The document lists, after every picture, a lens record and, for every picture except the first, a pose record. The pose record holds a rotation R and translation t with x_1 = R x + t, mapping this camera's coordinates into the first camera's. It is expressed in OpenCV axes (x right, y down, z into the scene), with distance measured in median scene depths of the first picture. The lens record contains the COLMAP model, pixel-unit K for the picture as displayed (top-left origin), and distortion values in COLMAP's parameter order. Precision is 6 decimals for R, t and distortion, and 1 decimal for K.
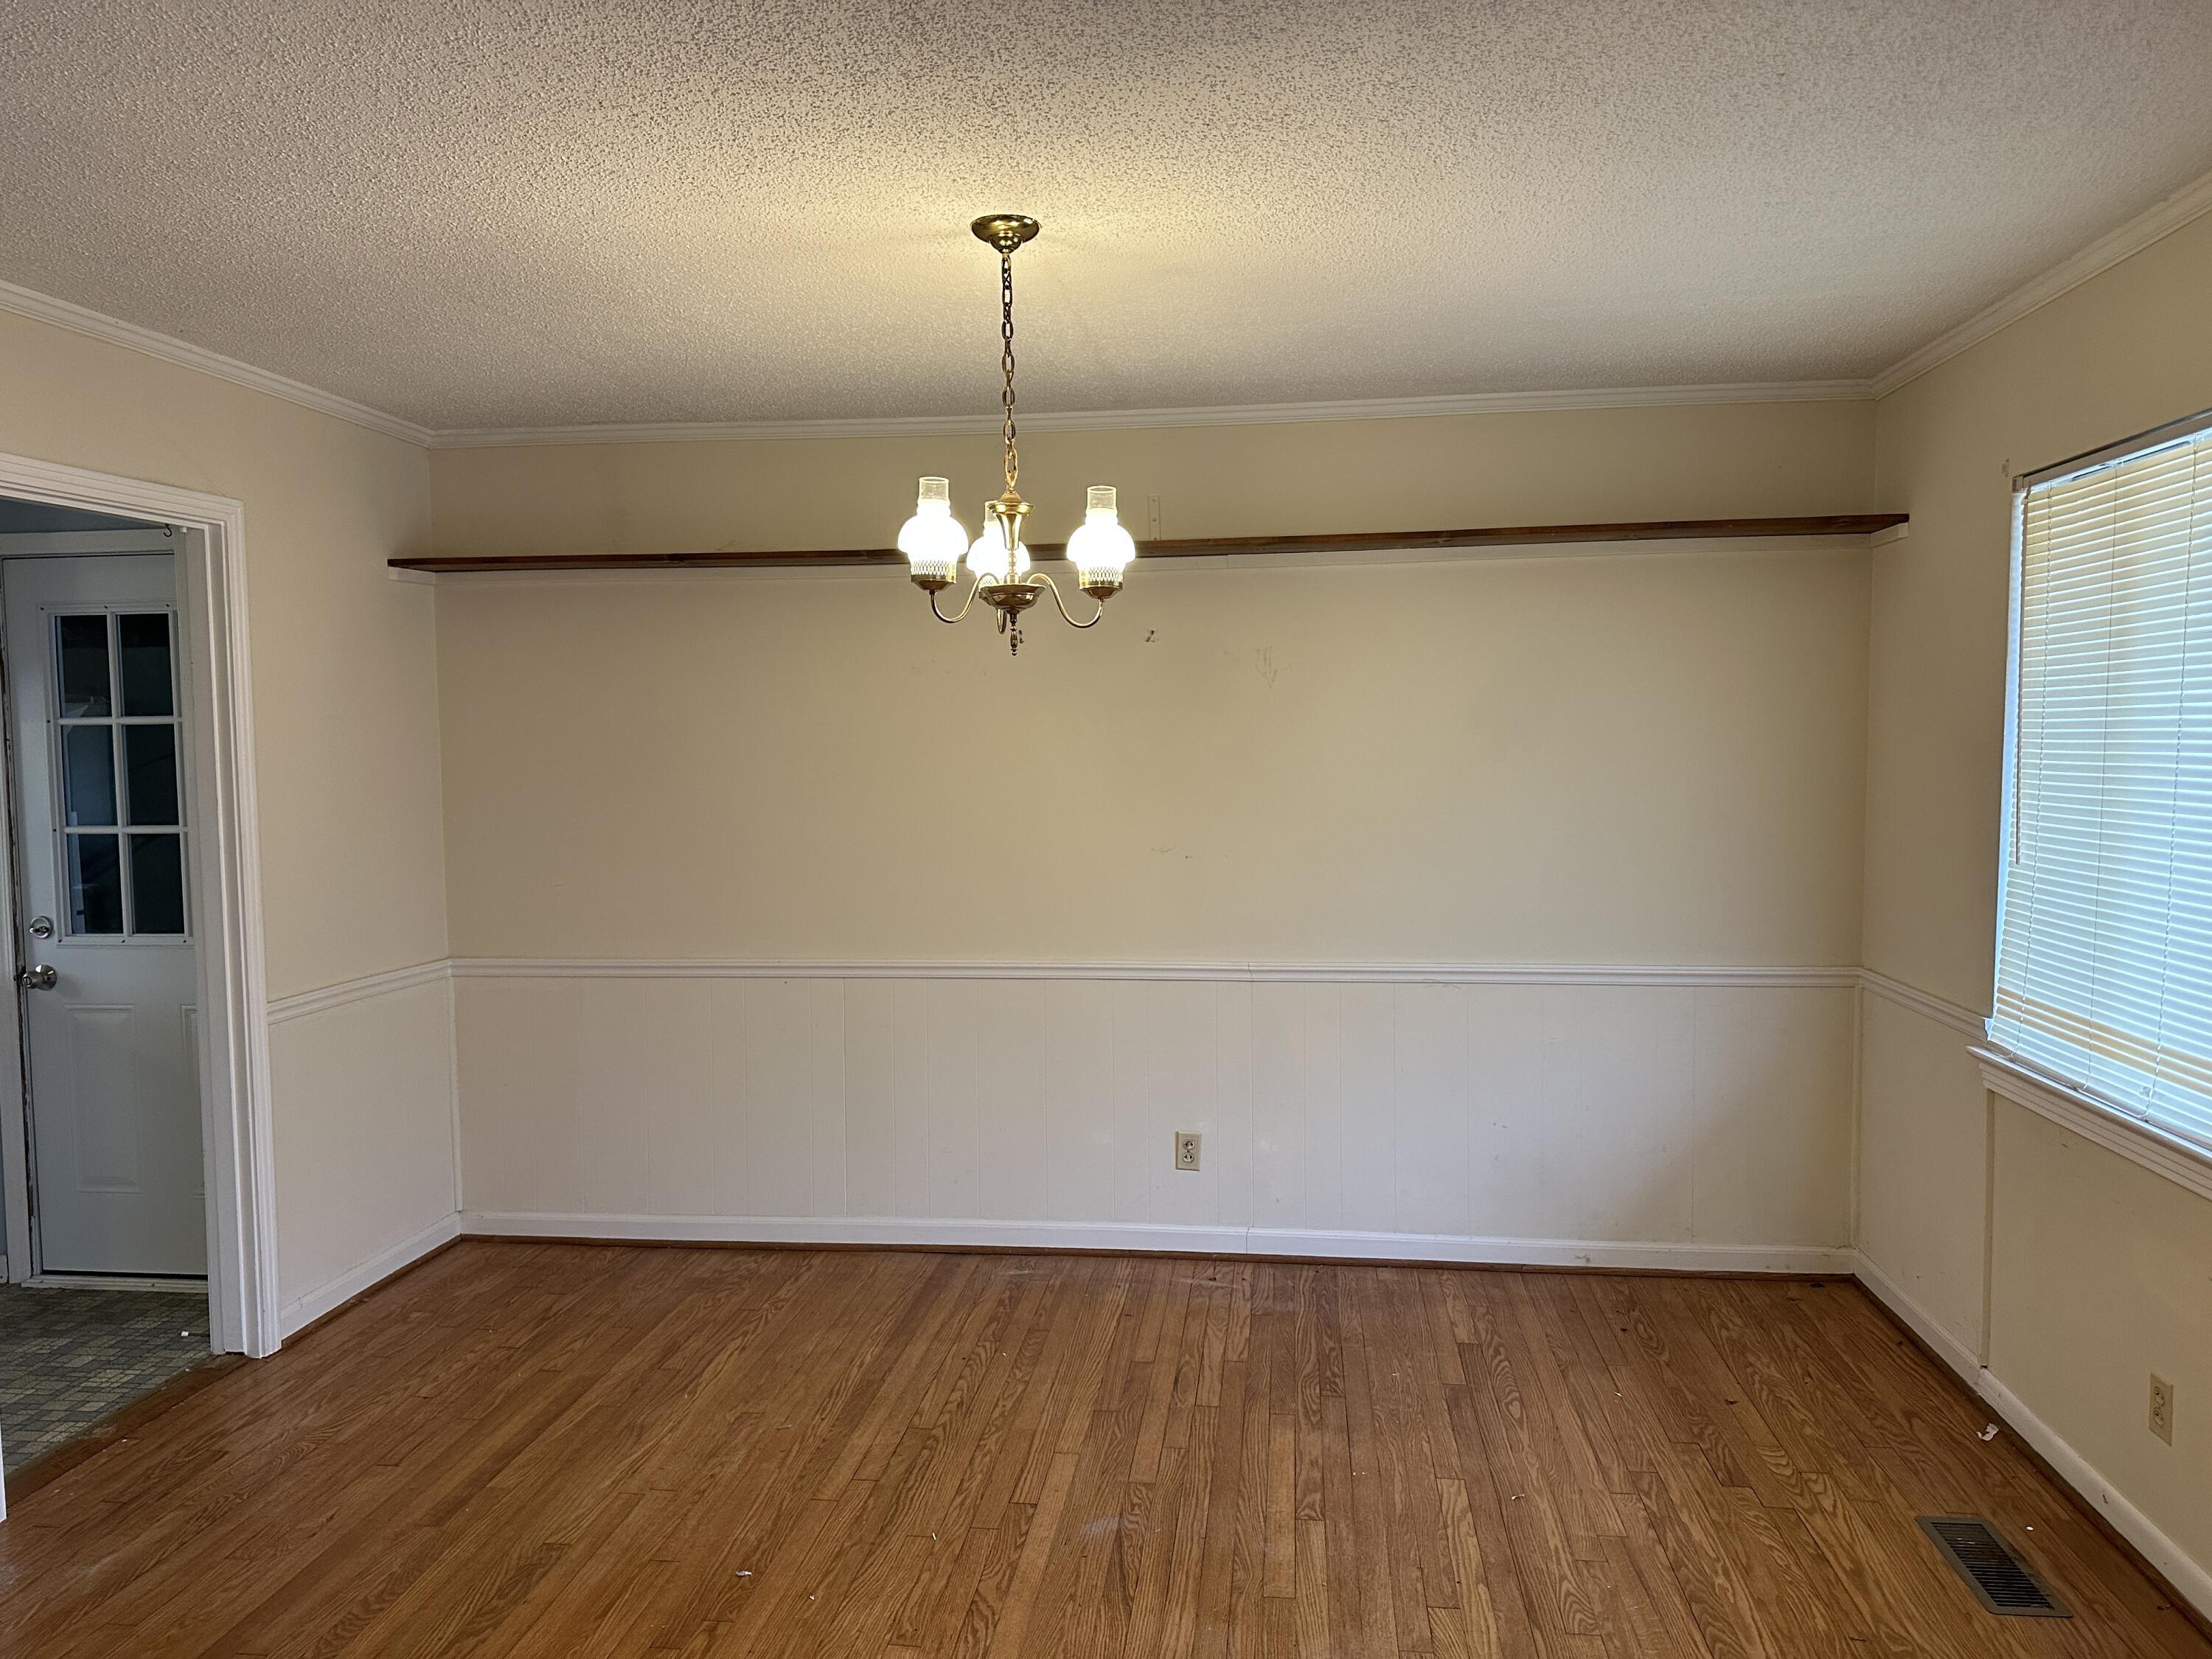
lens RADIAL K [[1546.2, 0, 1102.9], [0, 1546.2, 849.0], [0, 0, 1]] dist [0.044240, -0.037367]
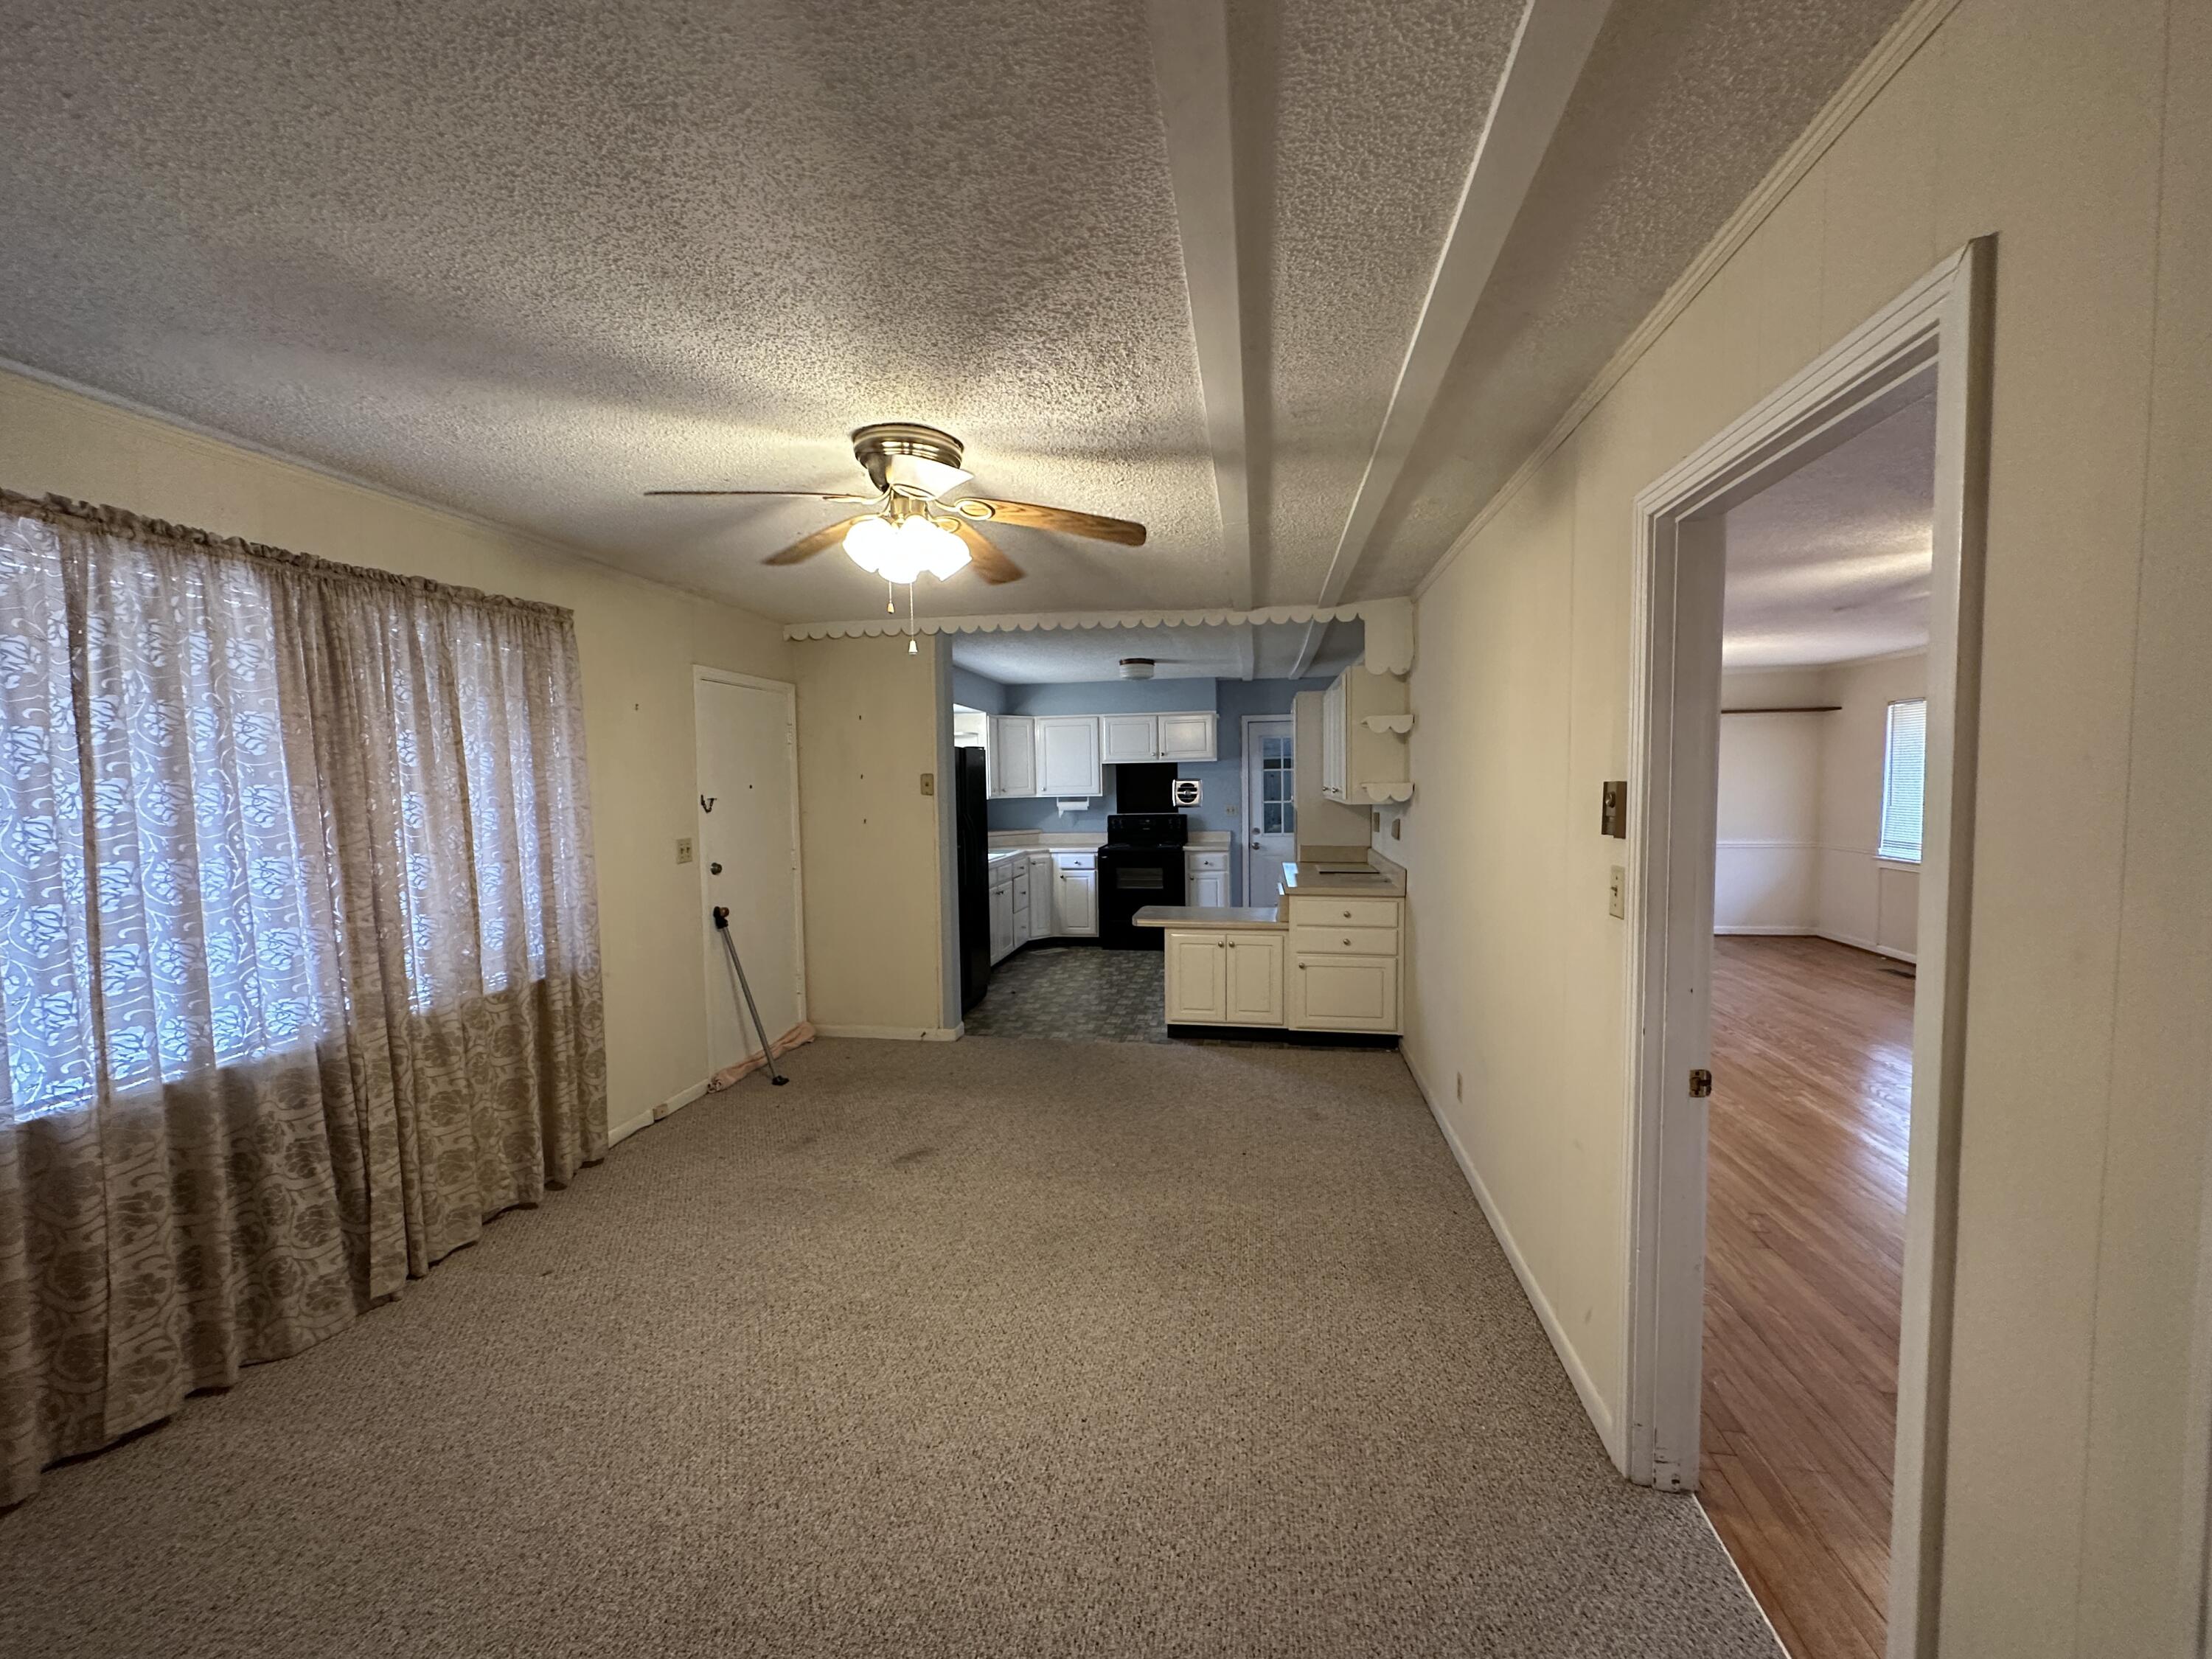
lens RADIAL K [[879.5, 0, 1112.8], [0, 879.5, 847.9], [0, 0, 1]] dist [-0.001874, 0.000296]
pose [[0.998939, 0.003590, -0.045905, -0.904976], [-0.002945, 0.999896, 0.014118, 0.061145], [0.045951, -0.013968, 0.998846, -0.903129]]
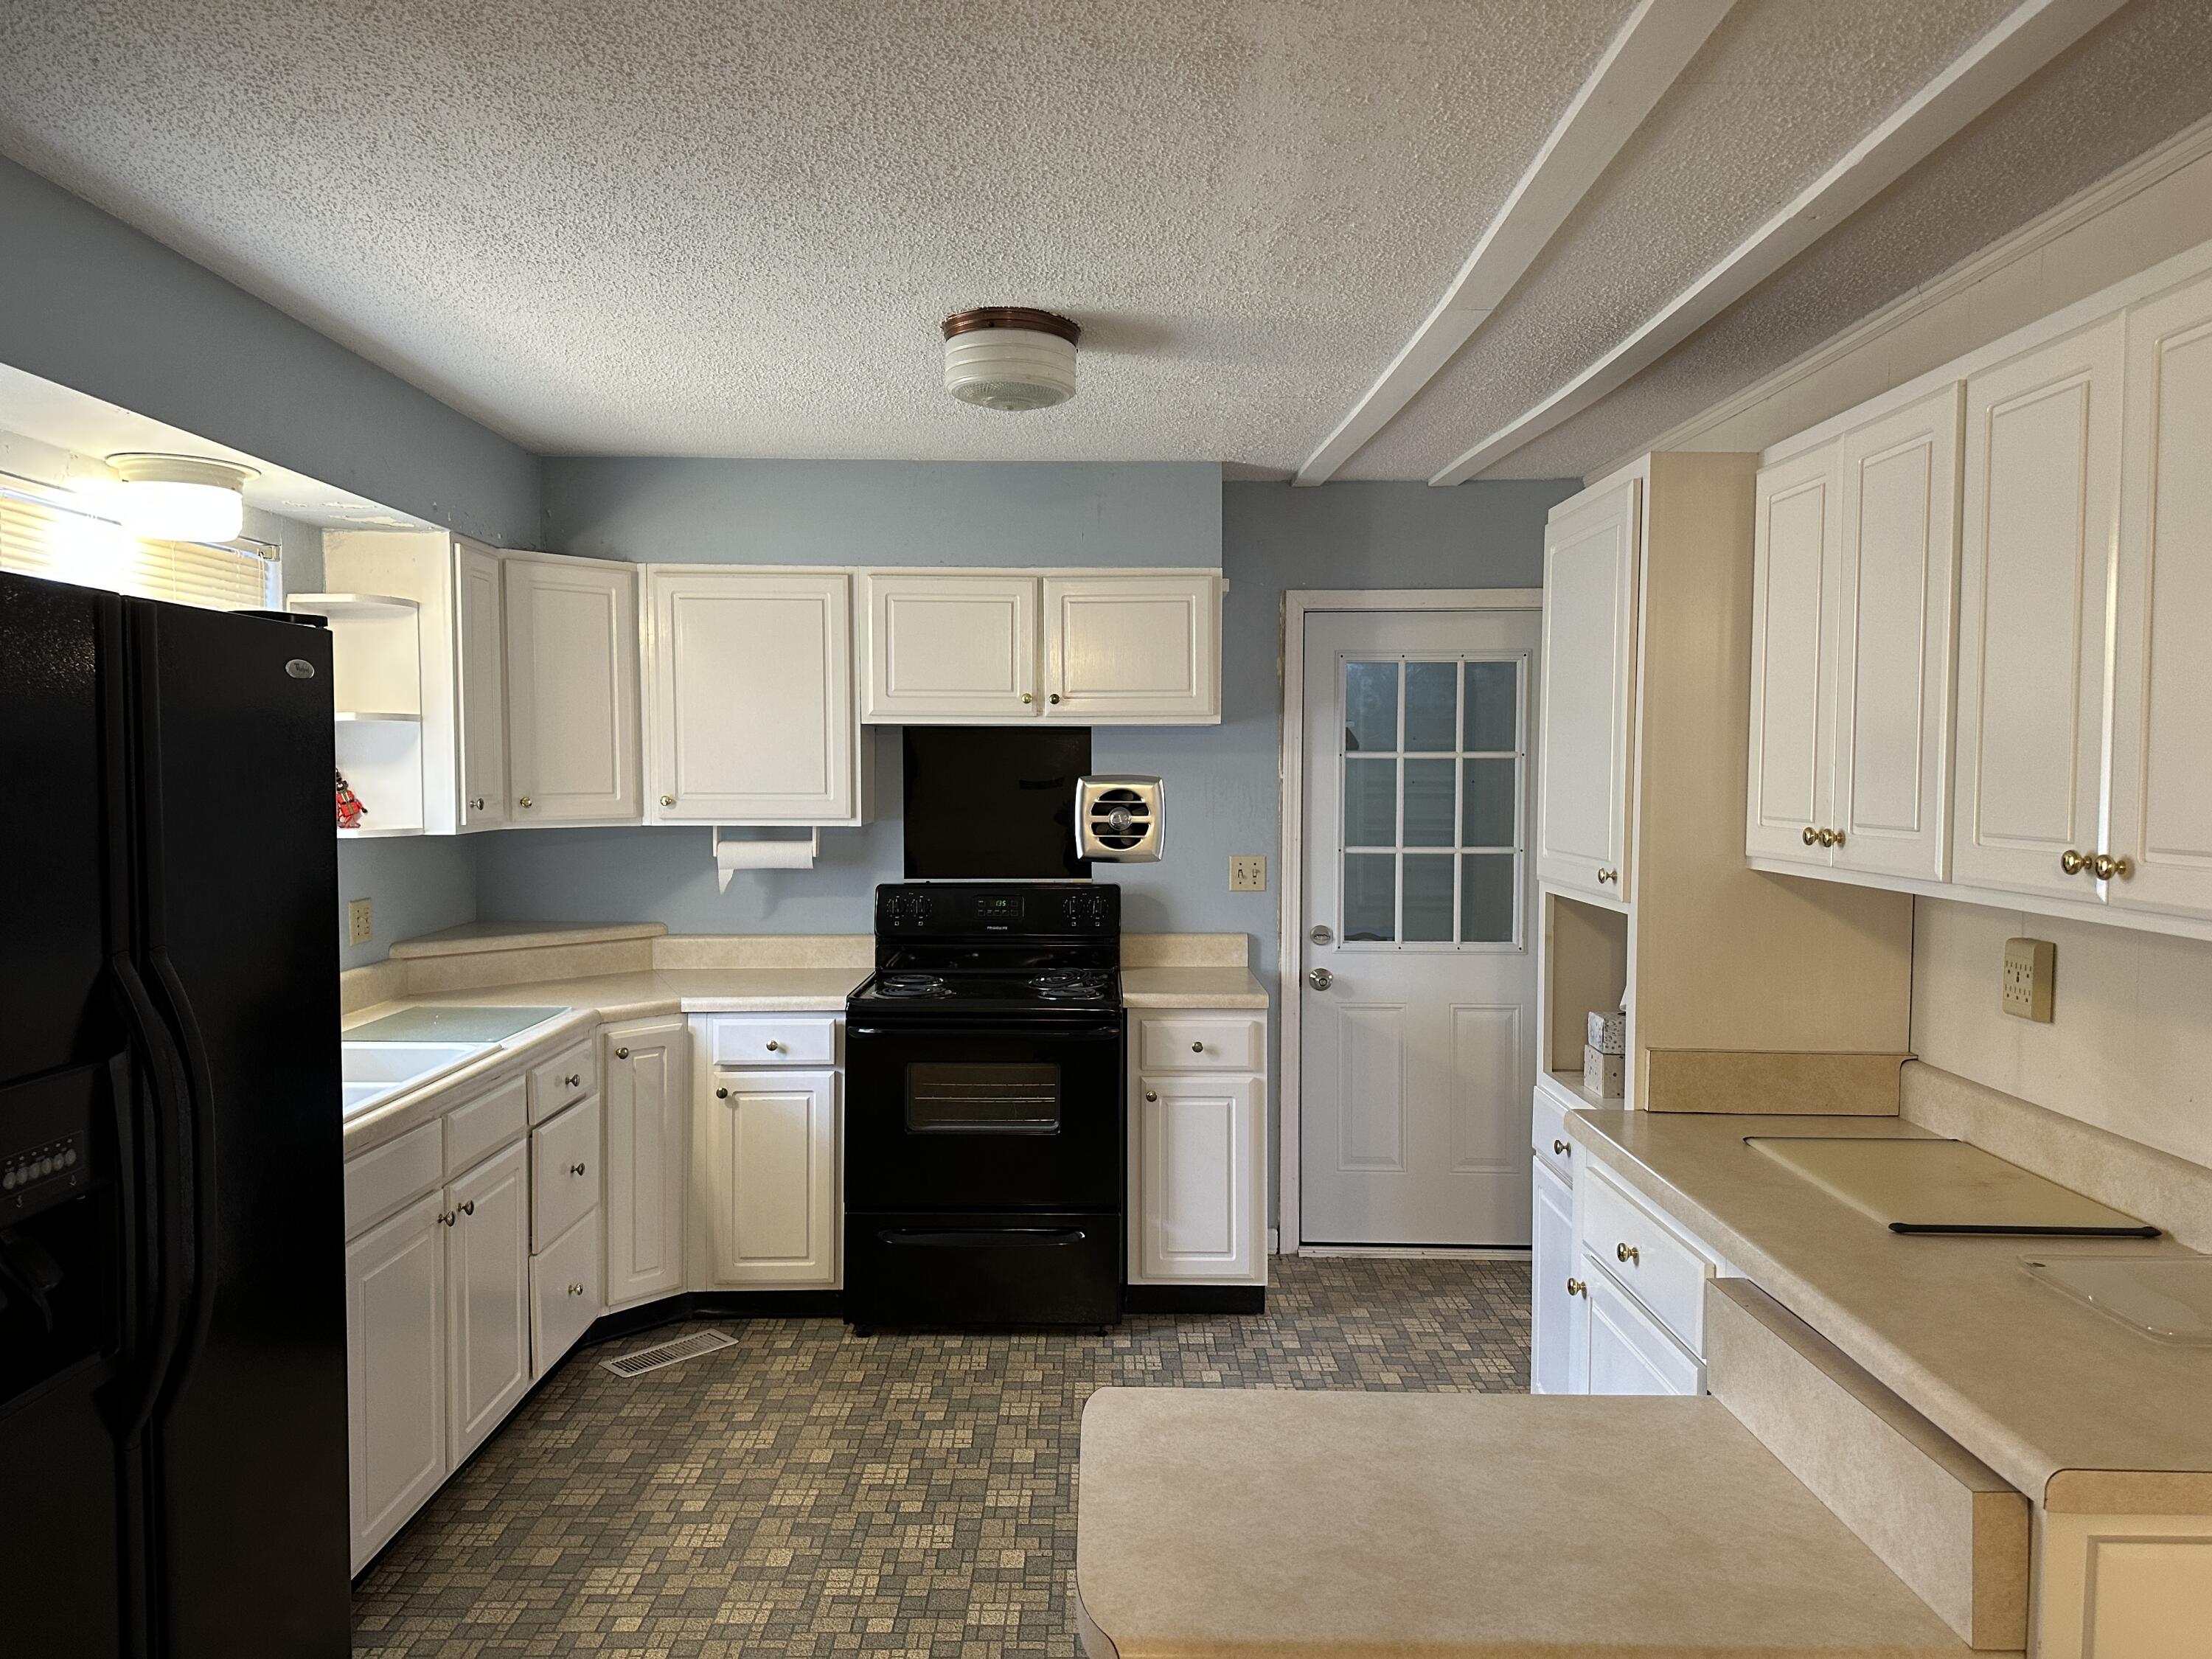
lens RADIAL K [[1546.2, 0, 1100.9], [0, 1546.2, 834.8], [0, 0, 1]] dist [0.044240, -0.037367]
pose [[0.993881, 0.015684, 0.109335, -0.966407], [-0.013253, 0.999649, -0.022929, 0.005789], [-0.109656, 0.021339, 0.993740, -0.092769]]
